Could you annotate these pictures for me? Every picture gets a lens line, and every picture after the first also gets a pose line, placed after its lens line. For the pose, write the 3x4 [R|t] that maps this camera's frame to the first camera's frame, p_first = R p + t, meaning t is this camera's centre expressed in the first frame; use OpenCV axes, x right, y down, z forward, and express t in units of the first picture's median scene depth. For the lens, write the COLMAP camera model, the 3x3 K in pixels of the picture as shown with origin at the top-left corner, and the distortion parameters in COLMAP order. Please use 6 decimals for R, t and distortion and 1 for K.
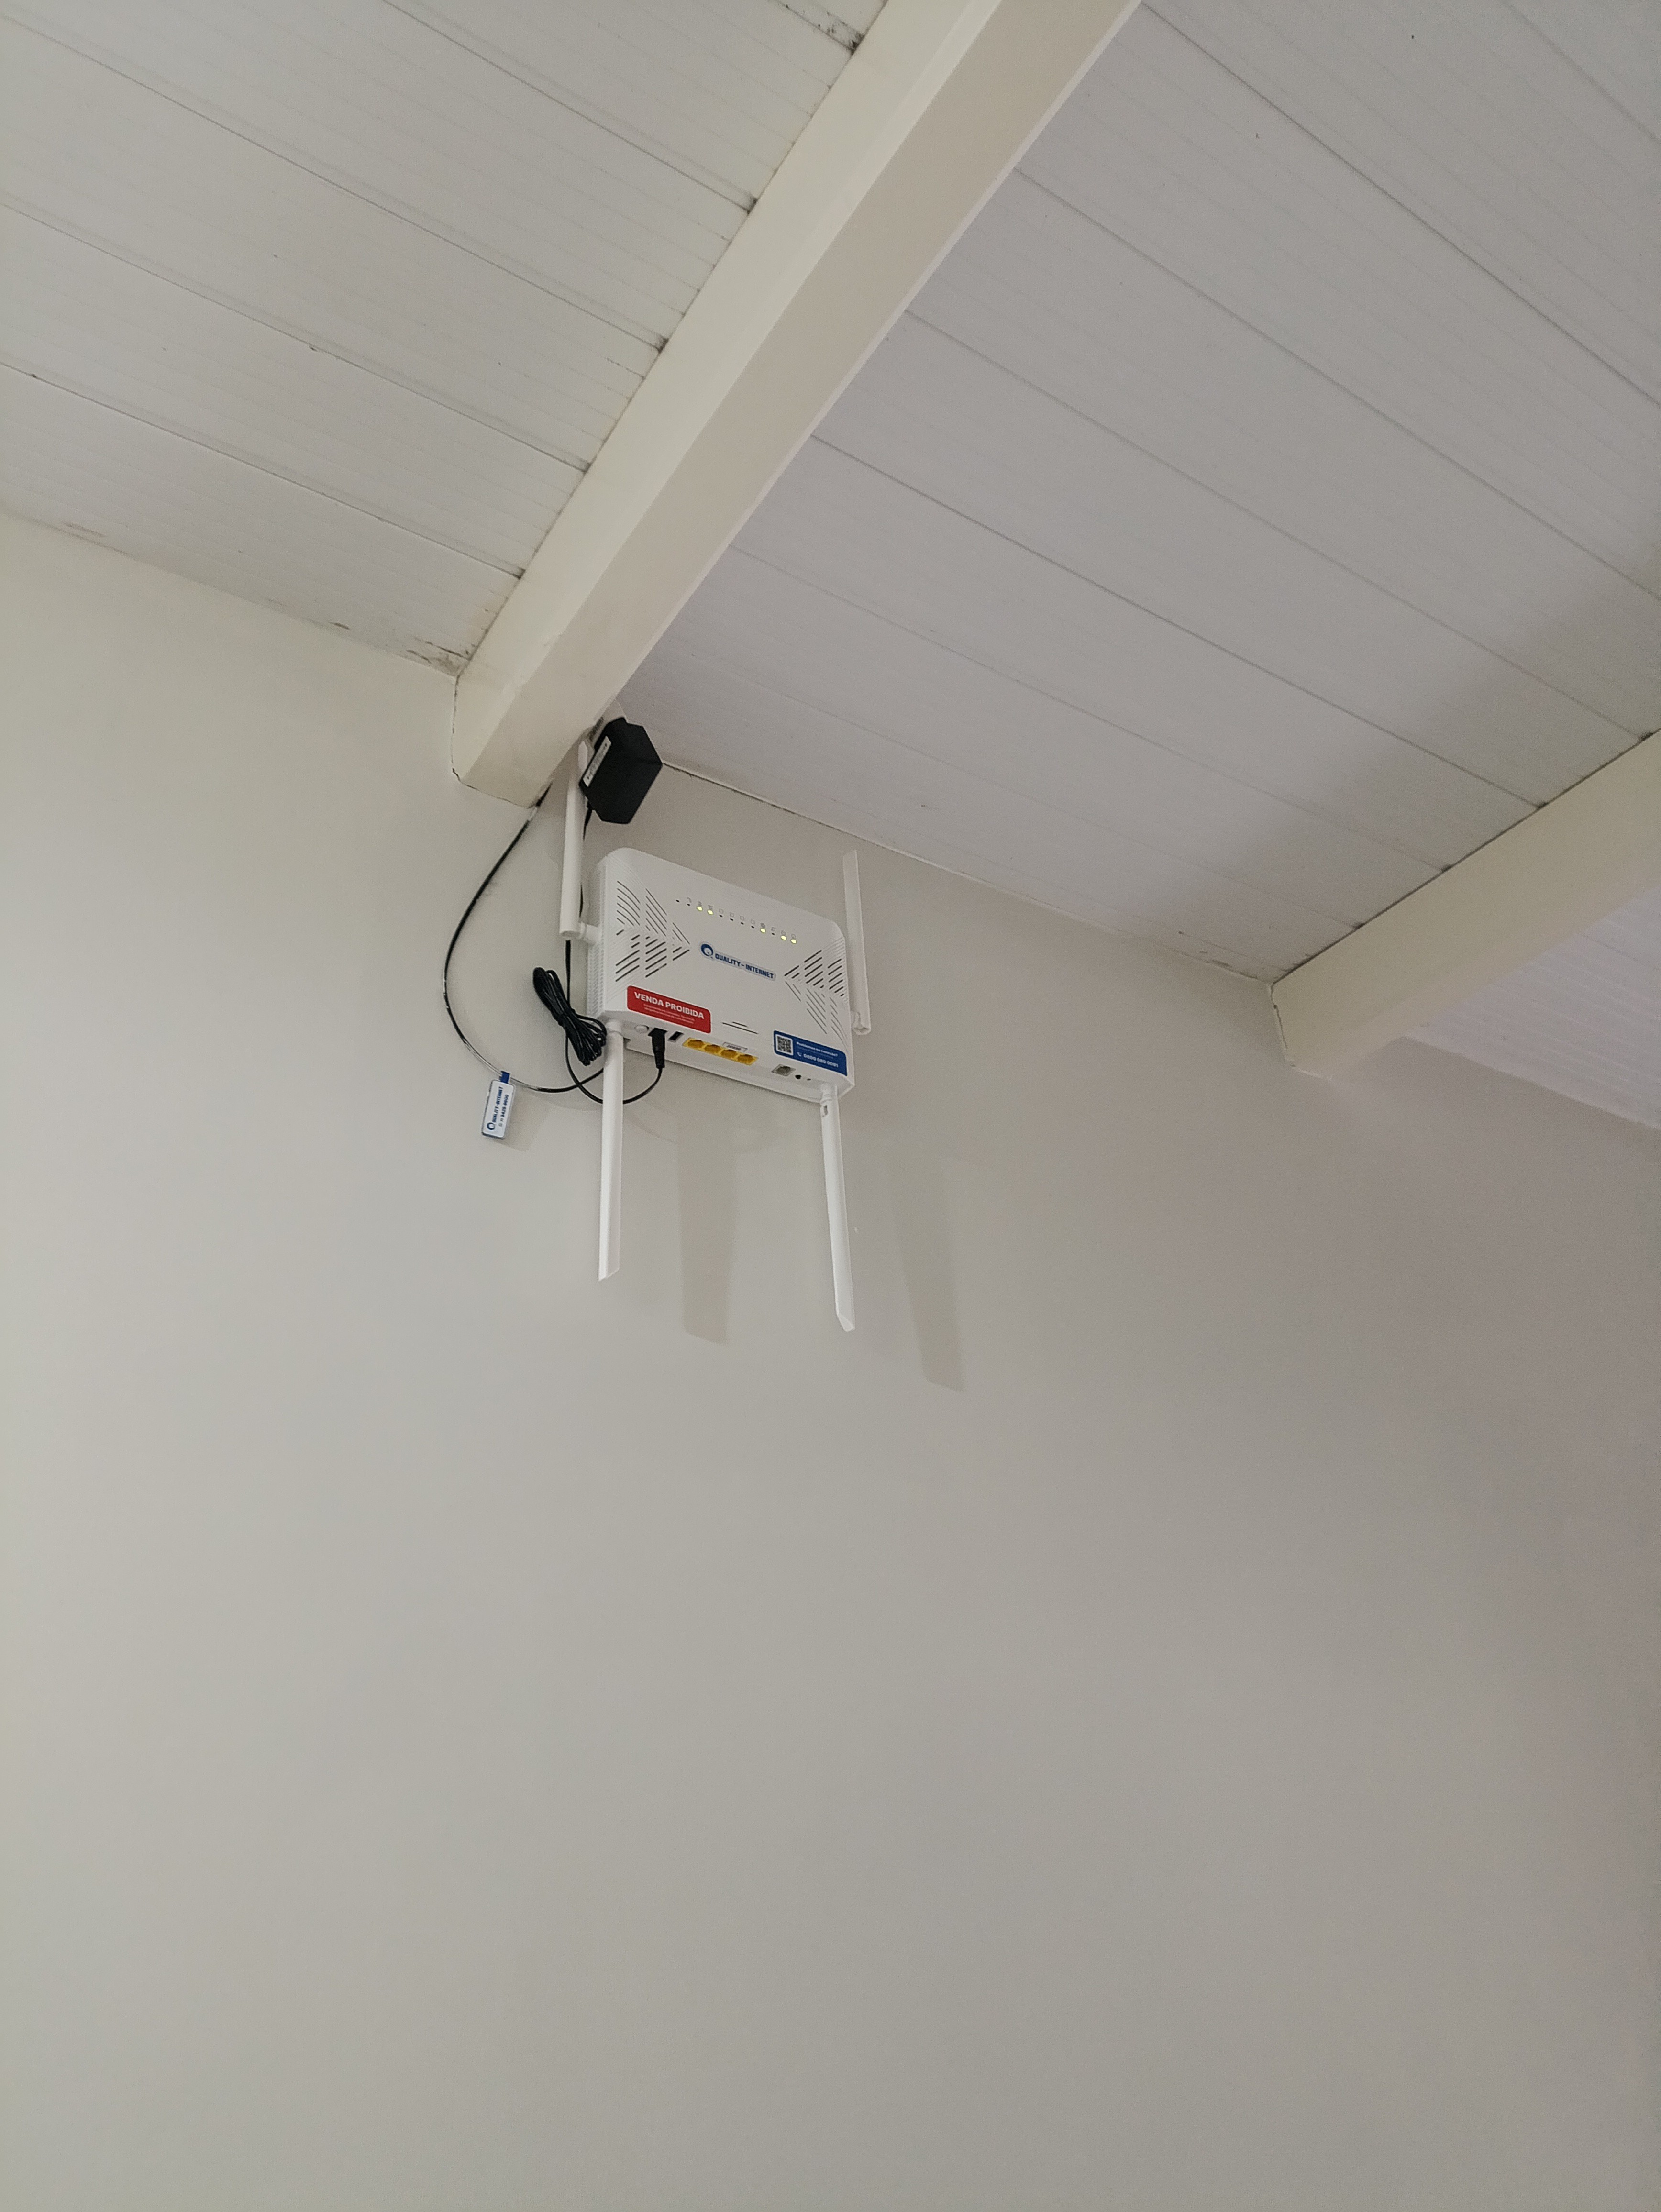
lens RADIAL K [[1584.2, 0, 830.5], [0, 1584.2, 1106.0], [0, 0, 1]] dist [0.049493, -0.001656]
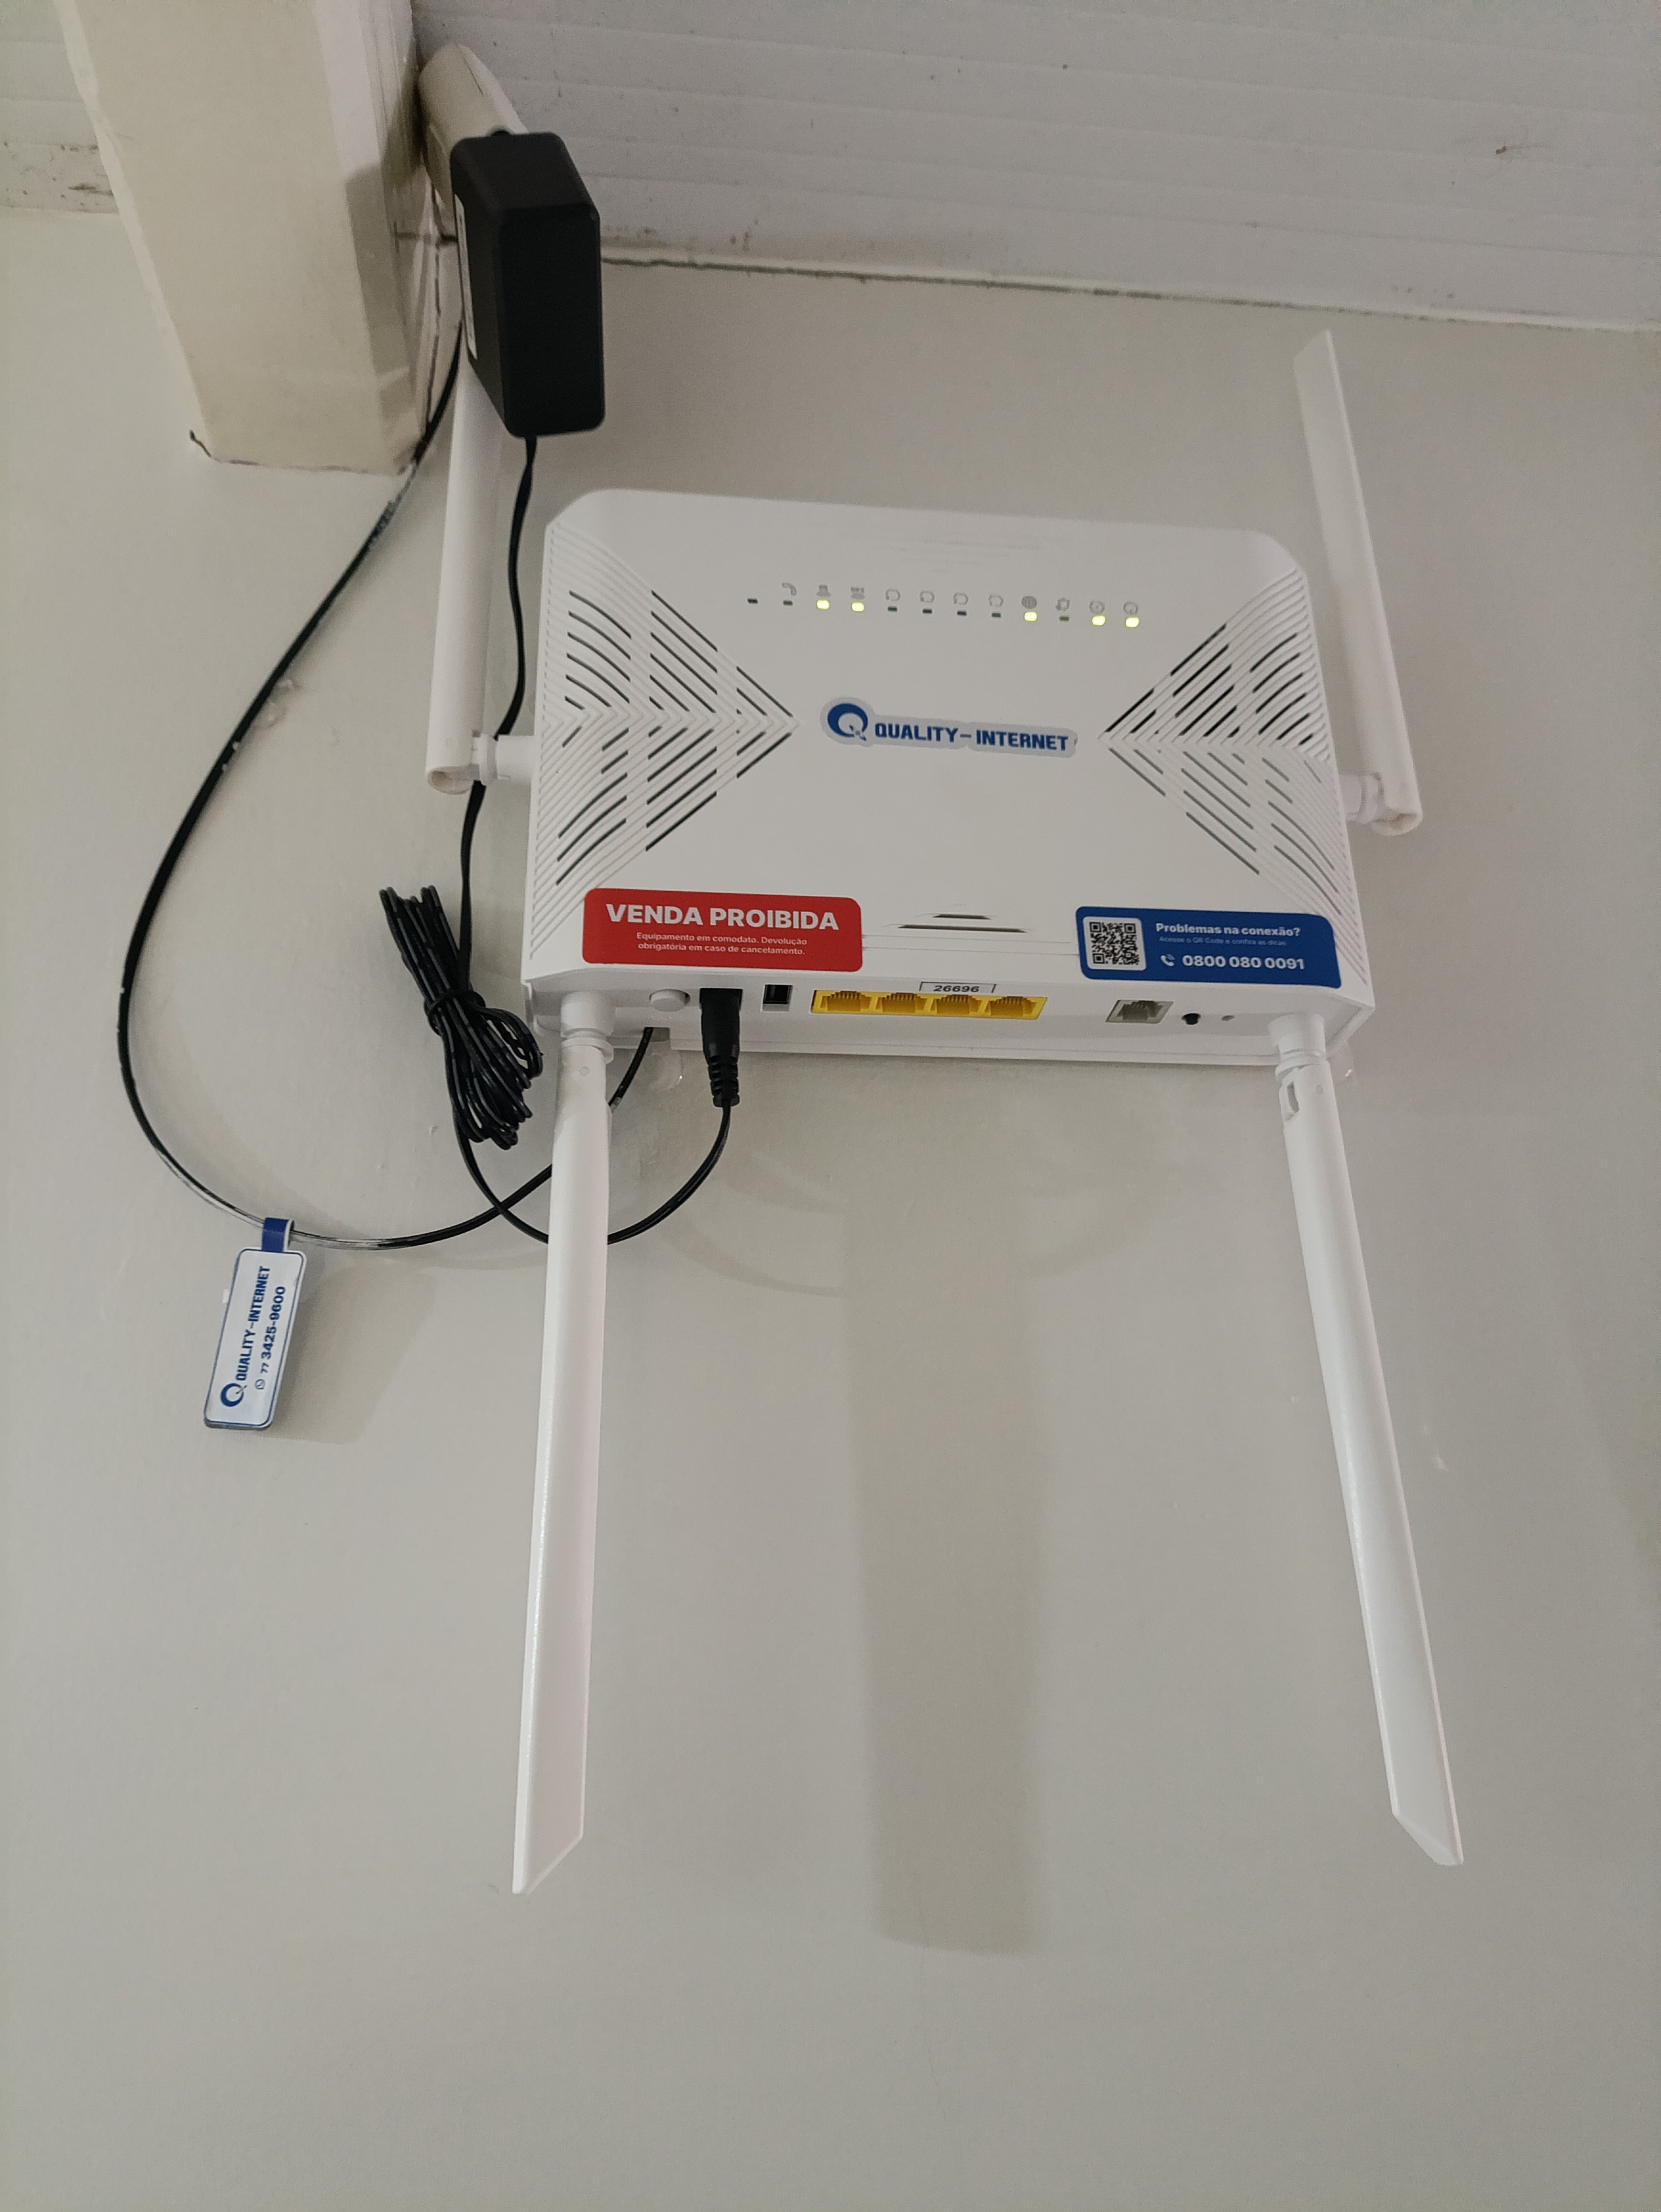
lens RADIAL K [[1584.2, 0, 830.5], [0, 1584.2, 1106.0], [0, 0, 1]] dist [0.049493, -0.001656]
pose [[0.885843, -0.146326, -0.440308, 0.060758], [0.206838, 0.973998, 0.092447, -0.049294], [0.415332, -0.172966, 0.893075, 0.680543]]
